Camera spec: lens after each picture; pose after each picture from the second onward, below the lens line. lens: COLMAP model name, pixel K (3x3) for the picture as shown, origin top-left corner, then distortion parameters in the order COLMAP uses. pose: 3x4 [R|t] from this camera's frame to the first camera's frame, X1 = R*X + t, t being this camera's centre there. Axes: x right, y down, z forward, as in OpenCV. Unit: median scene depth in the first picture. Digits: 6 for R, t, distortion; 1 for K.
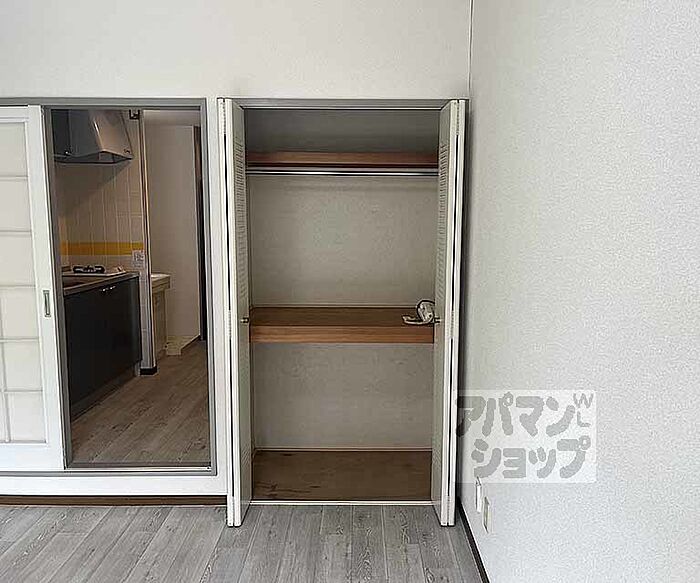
lens RADIAL K [[588.0, 0, 350.0], [0, 588.0, 291.5], [0, 0, 1]] dist [0.005498, 0.000380]
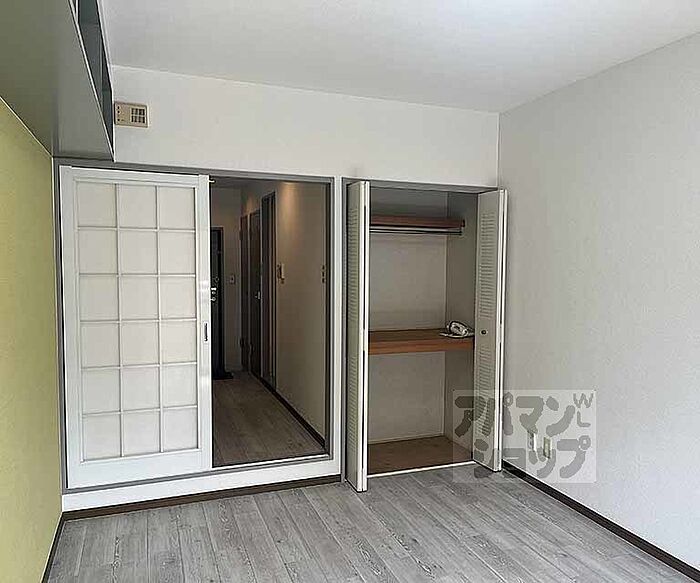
lens RADIAL K [[588.0, 0, 350.0], [0, 588.0, 291.5], [0, 0, 1]] dist [0.005498, 0.000380]
pose [[0.937432, -0.013317, 0.347915, -0.643092], [0.043557, 0.995903, -0.079242, 0.047313], [-0.345434, 0.089438, 0.934171, -0.264947]]
